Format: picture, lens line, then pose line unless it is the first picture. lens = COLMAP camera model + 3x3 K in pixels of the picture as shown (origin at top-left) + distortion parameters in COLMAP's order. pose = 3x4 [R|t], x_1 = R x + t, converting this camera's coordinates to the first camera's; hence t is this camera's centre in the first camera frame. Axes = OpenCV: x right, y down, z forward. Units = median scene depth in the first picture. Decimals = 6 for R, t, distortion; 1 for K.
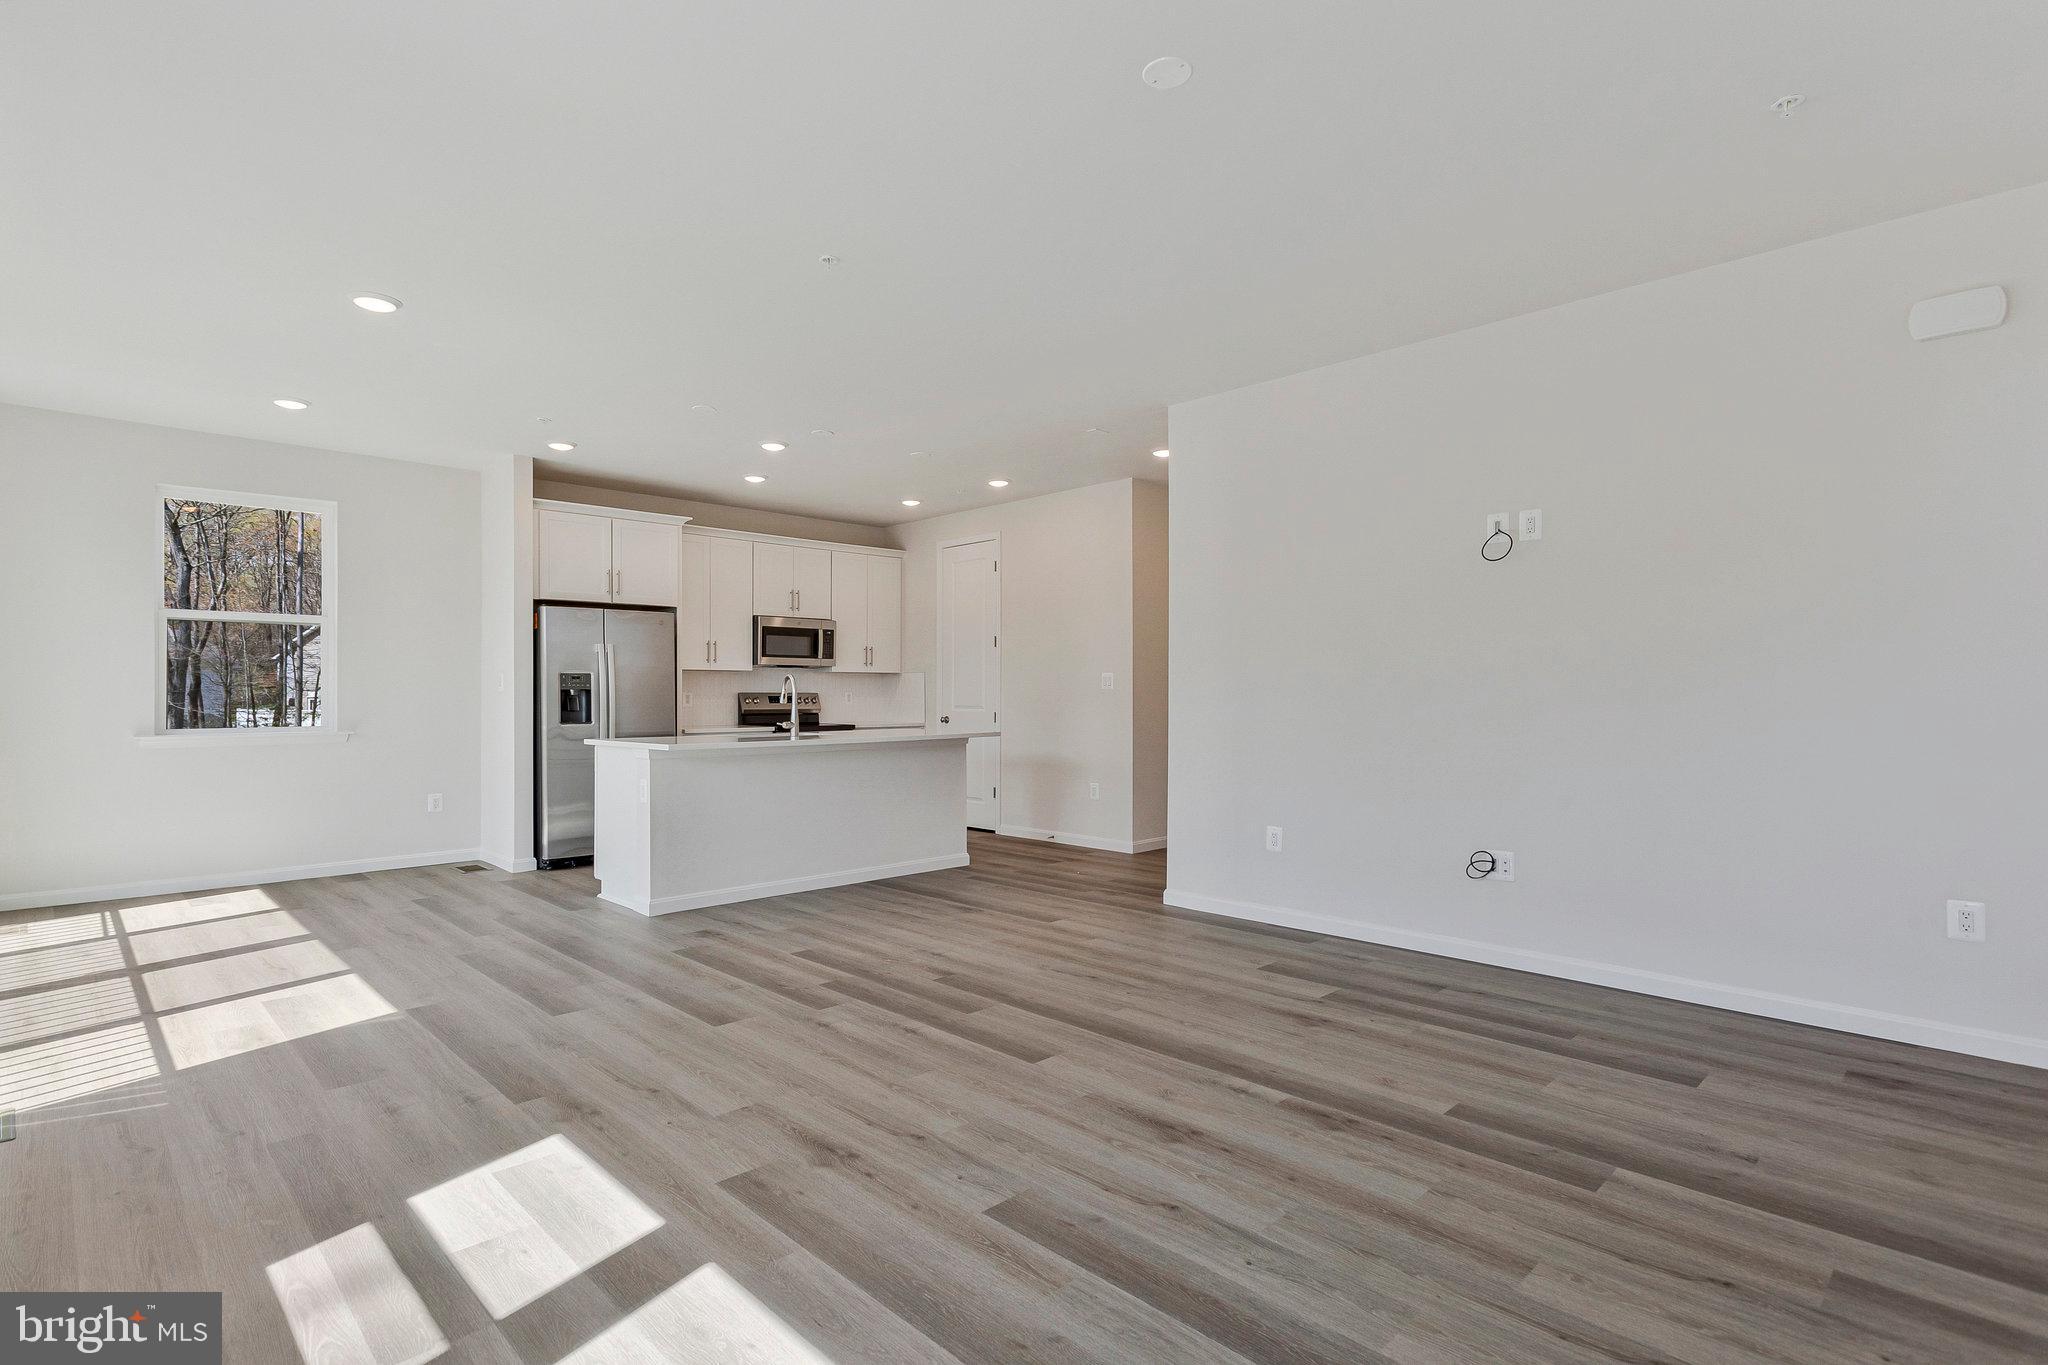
lens RADIAL K [[992.5, 0, 1014.8], [0, 992.5, 683.5], [0, 0, 1]] dist [-0.001847, -0.000200]
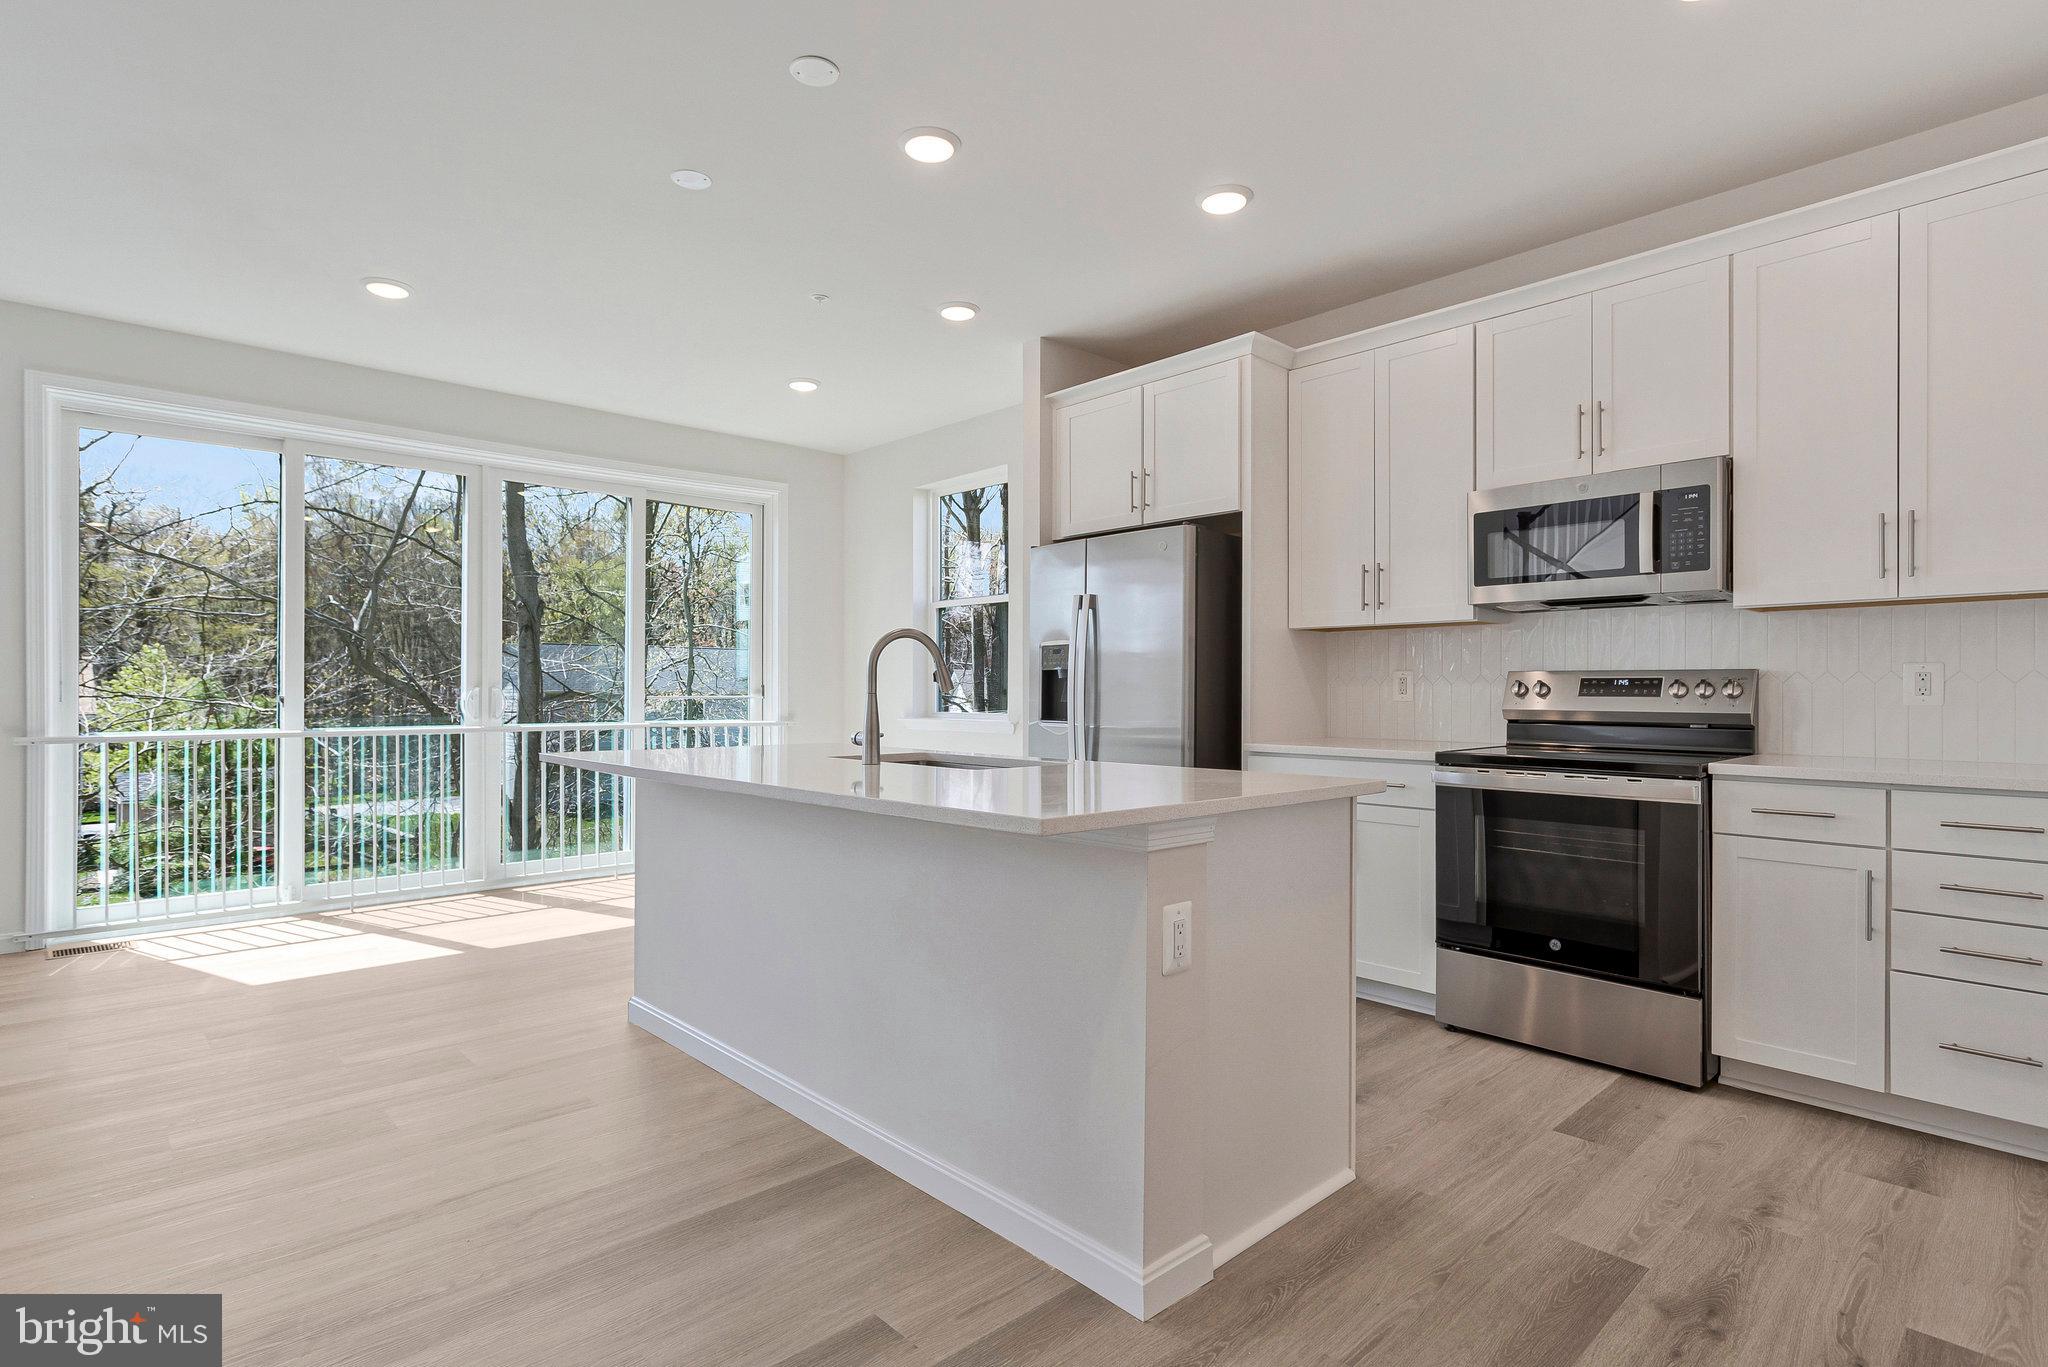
lens RADIAL K [[1020.8, 0, 1021.8], [0, 1020.8, 698.1], [0, 0, 1]] dist [0.003829, 0.000334]
pose [[-0.022226, 0.008103, -0.999720, 0.227756], [0.008623, 0.999932, 0.007913, 0.019728], [0.999716, -0.008444, -0.022295, 1.009288]]
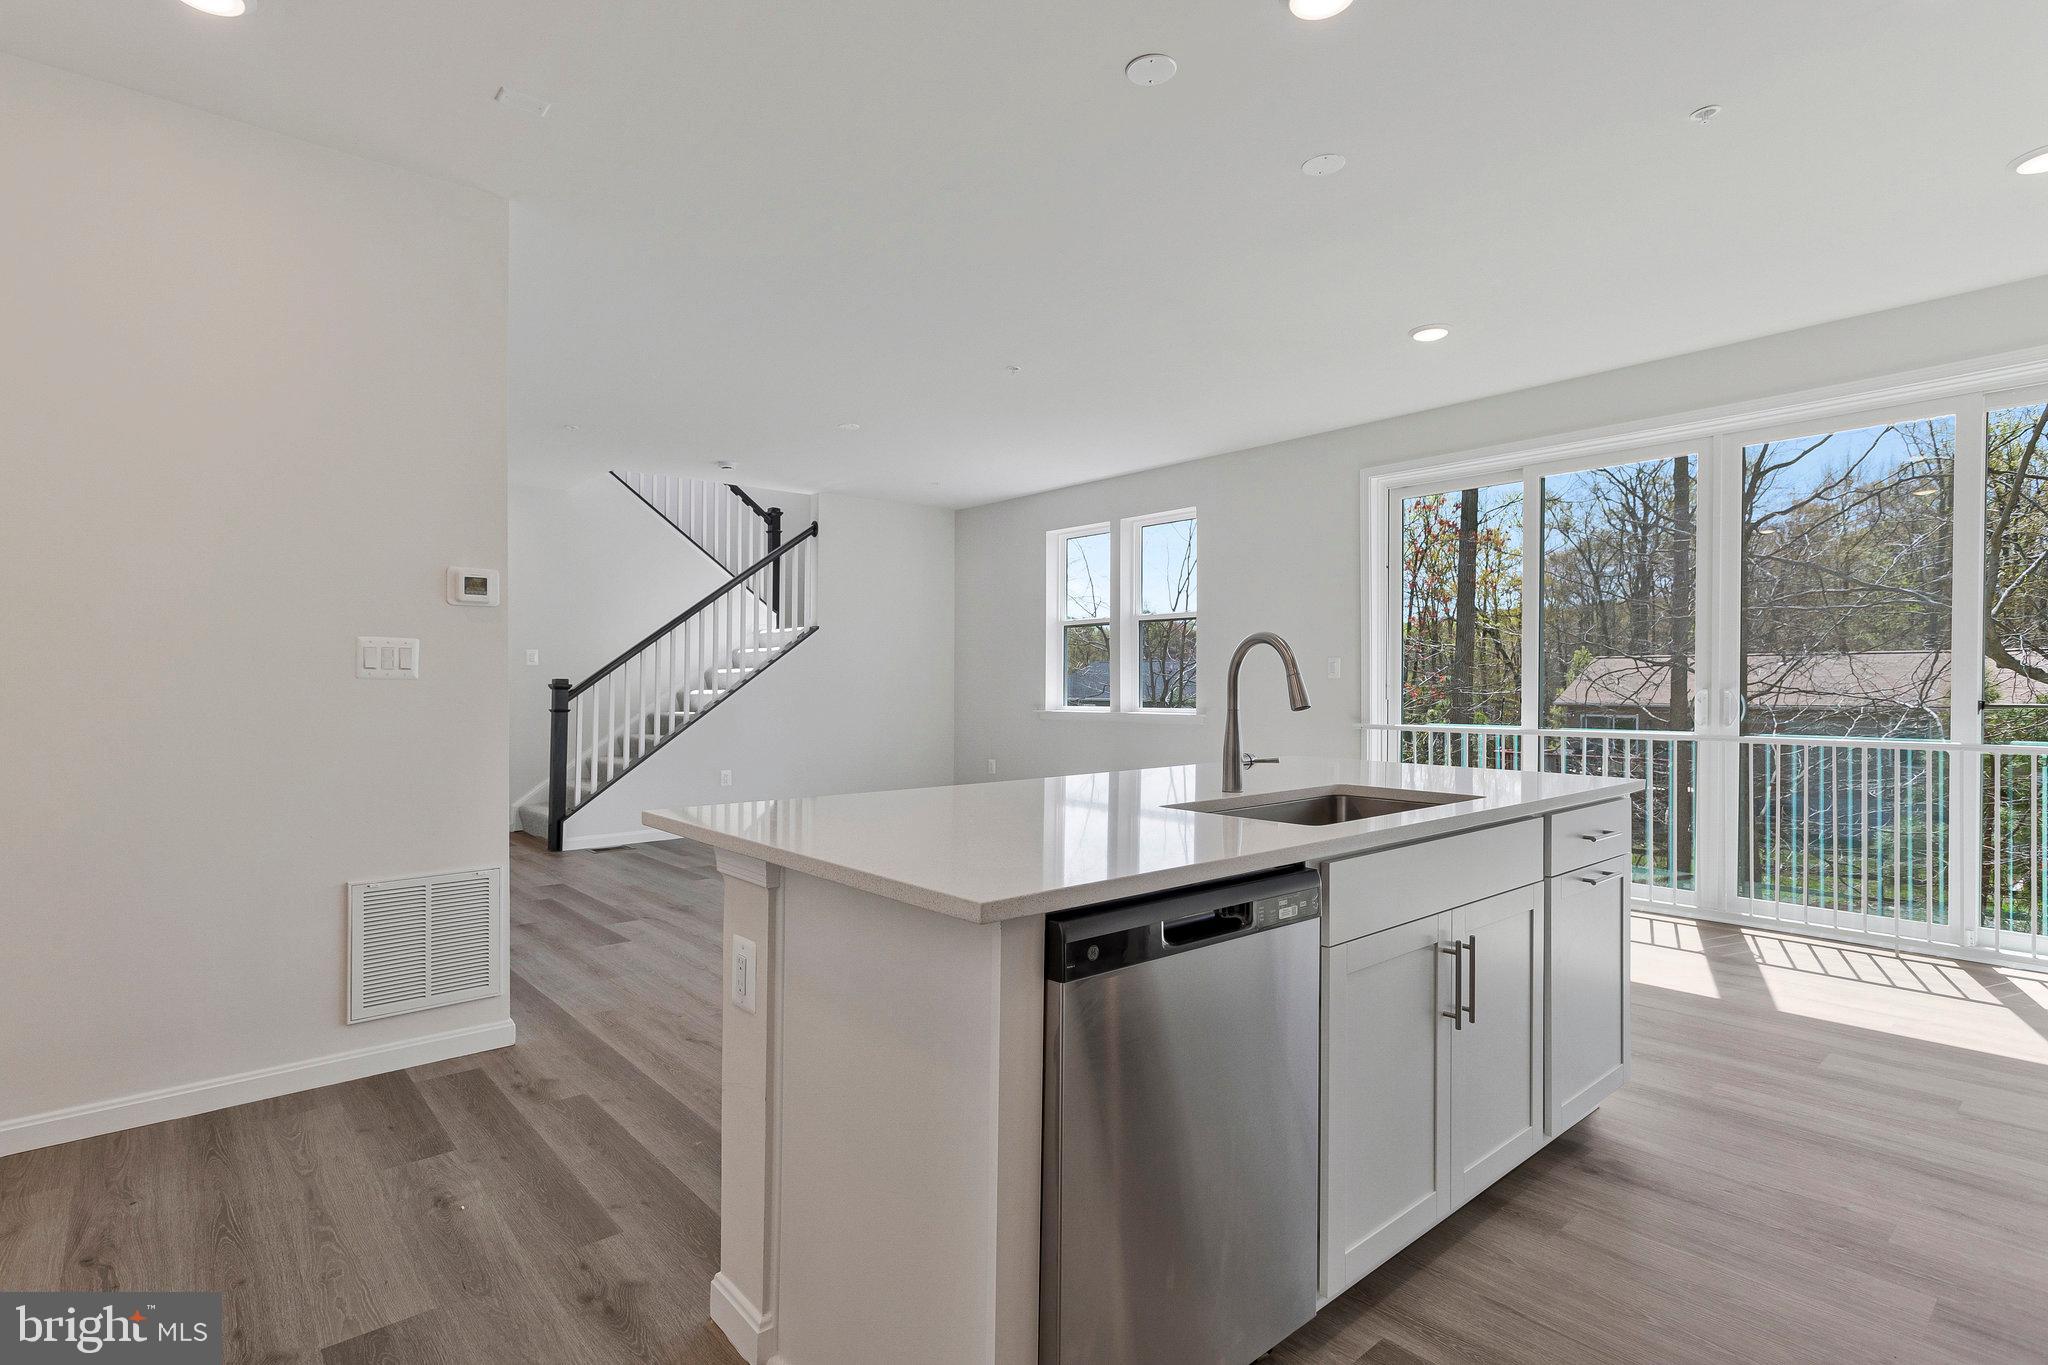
lens RADIAL K [[1000.5, 0, 1005.0], [0, 1000.5, 688.2], [0, 0, 1]] dist [-0.000731, 0.000092]
pose [[-0.997621, 0.004735, 0.068773, -0.150214], [0.004386, 0.999977, -0.005226, 0.013321], [-0.068797, -0.004912, -0.997619, 1.308495]]
